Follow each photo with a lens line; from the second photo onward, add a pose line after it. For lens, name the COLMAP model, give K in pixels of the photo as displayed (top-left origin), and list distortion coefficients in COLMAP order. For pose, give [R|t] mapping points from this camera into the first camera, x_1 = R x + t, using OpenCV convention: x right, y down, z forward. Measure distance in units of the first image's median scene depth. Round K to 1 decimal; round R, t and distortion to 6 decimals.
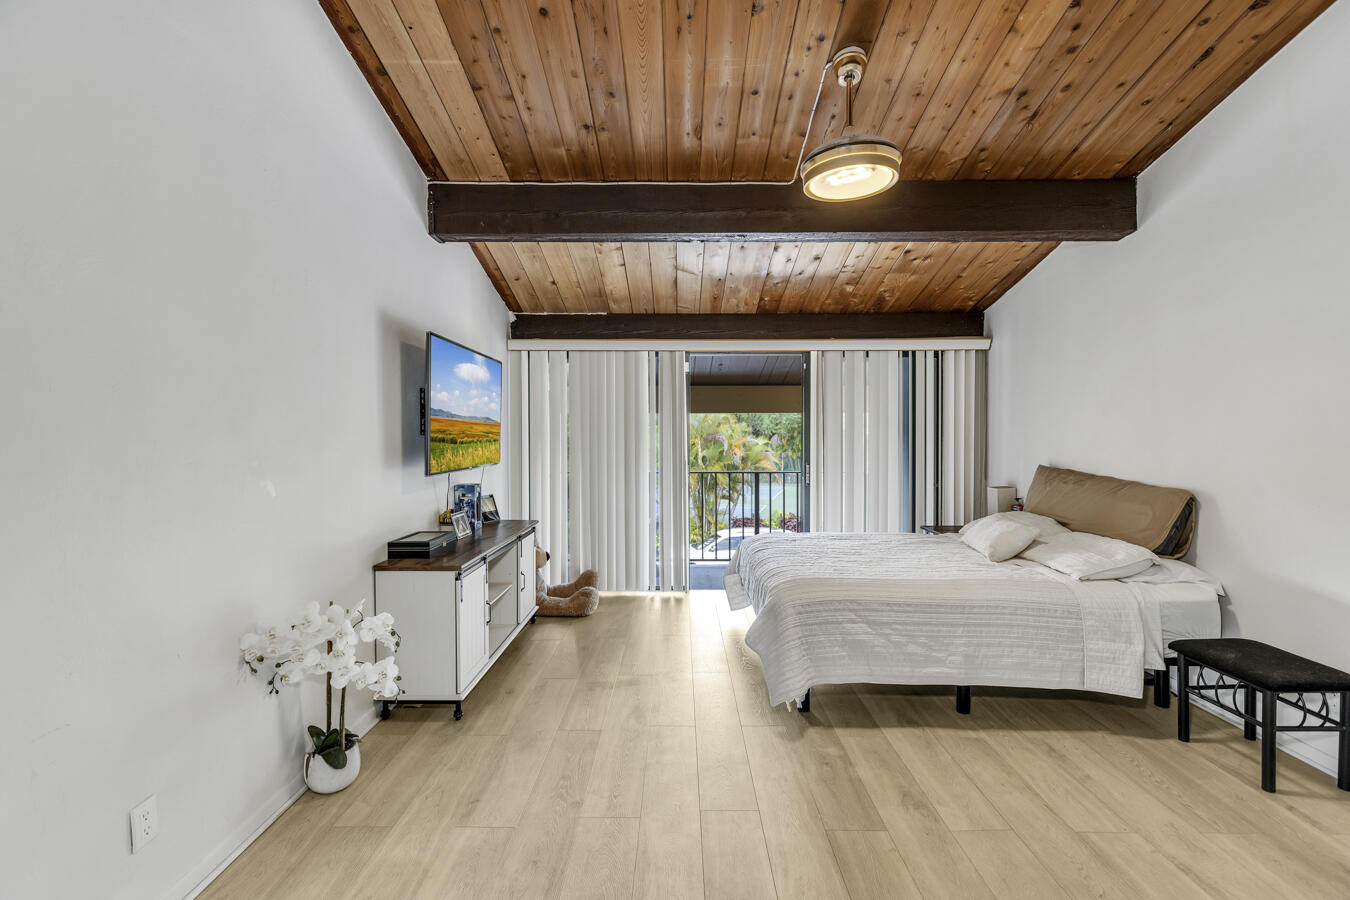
lens RADIAL K [[600.1, 0, 690.2], [0, 600.1, 436.8], [0, 0, 1]] dist [0.001076, 0.000256]
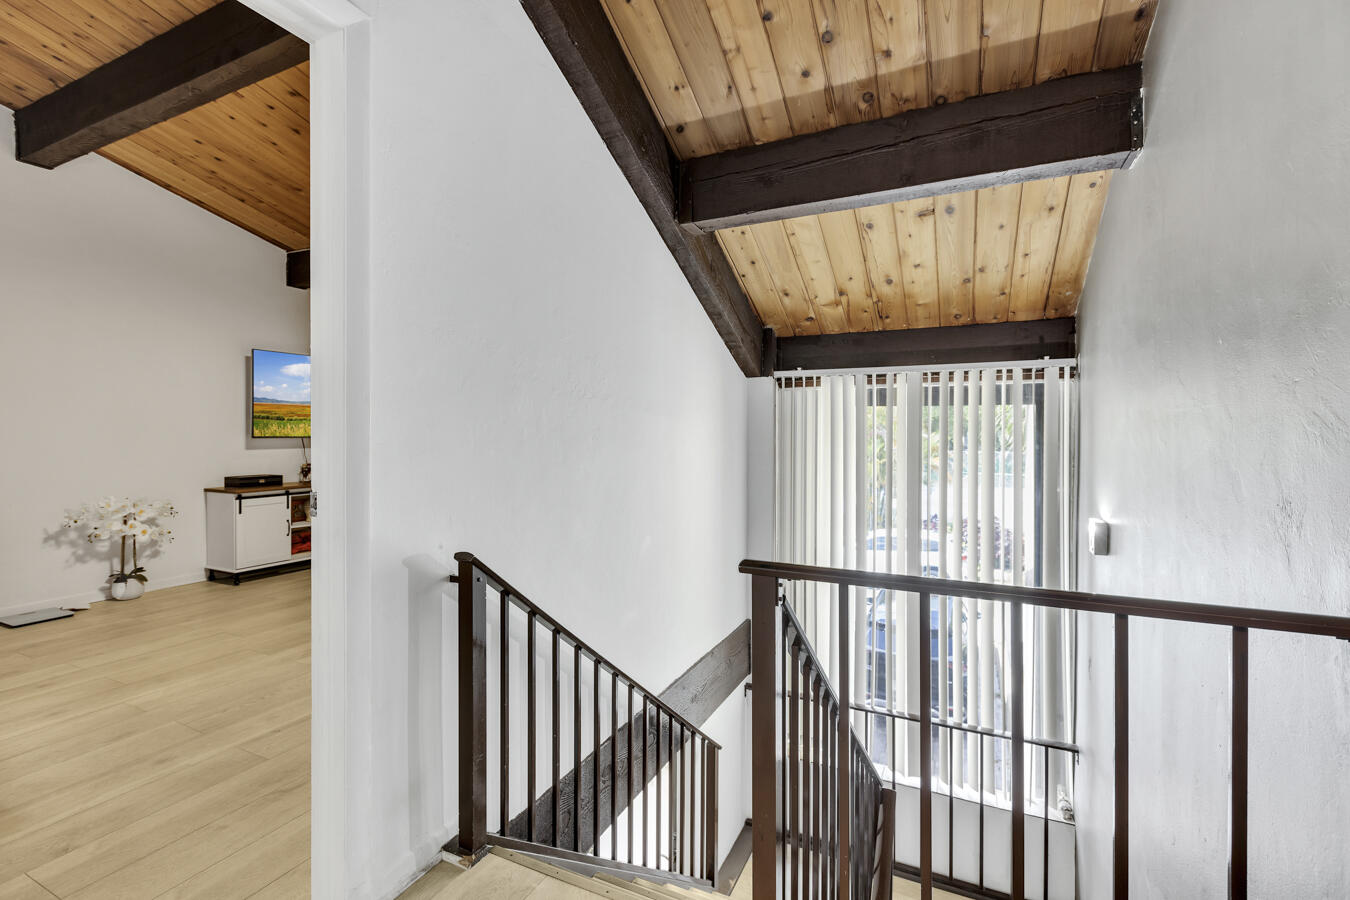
lens RADIAL K [[633.5, 0, 673.7], [0, 633.5, 425.2], [0, 0, 1]] dist [0.047053, -0.018160]
pose [[0.885470, 0.000786, -0.464696, 1.450748], [-0.002512, 0.999992, -0.003095, 0.033573], [0.464690, 0.003908, 0.885465, -0.017888]]
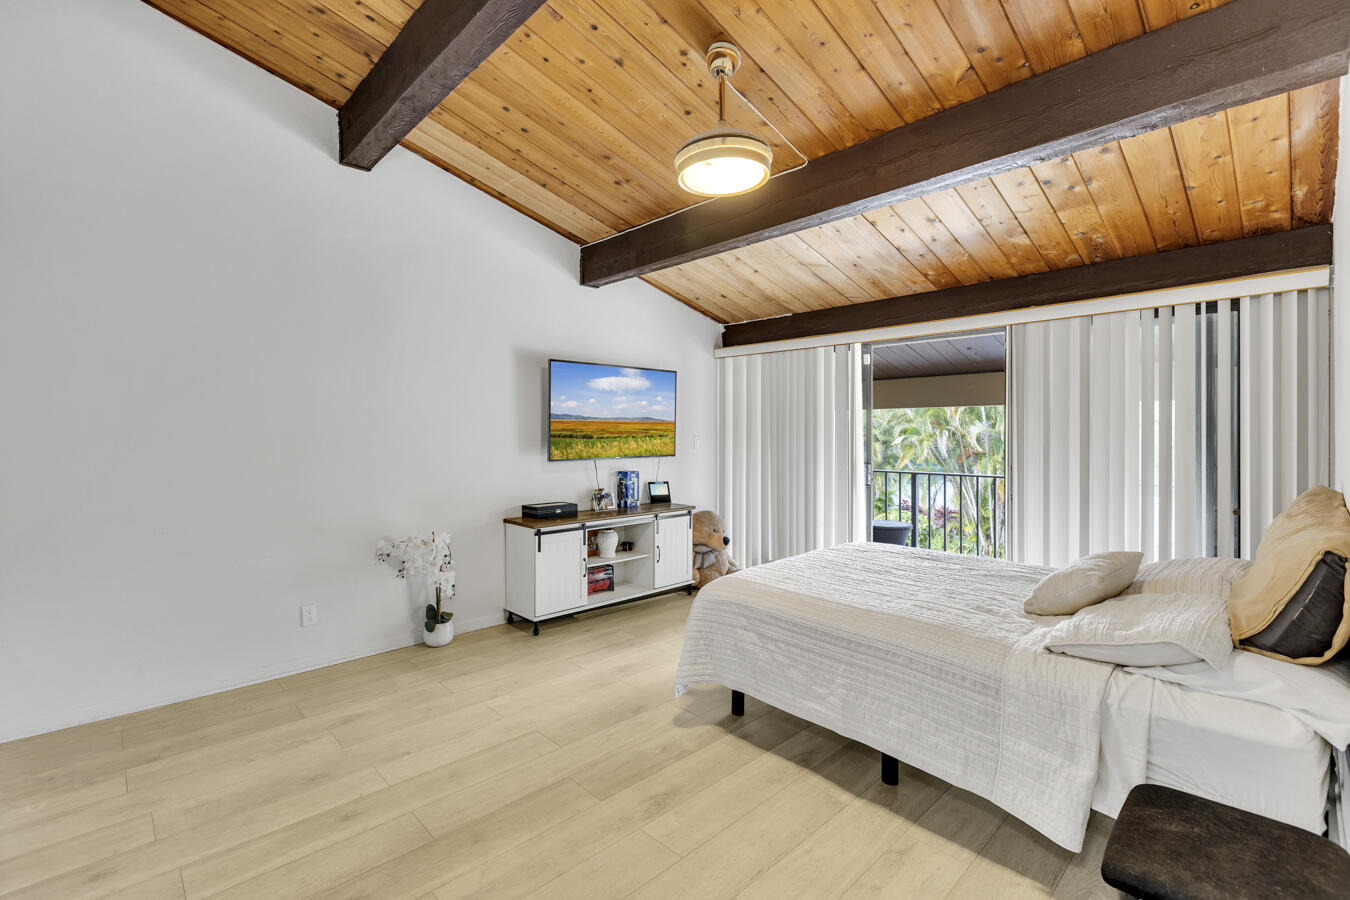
lens RADIAL K [[615.5, 0, 675.4], [0, 615.5, 422.2], [0, 0, 1]] dist [-0.001056, 0.000008]
pose [[0.692901, -0.011318, -0.720944, 0.844918], [-0.001732, 0.999848, -0.017361, -0.002218], [0.721031, 0.013278, 0.692776, 0.223696]]
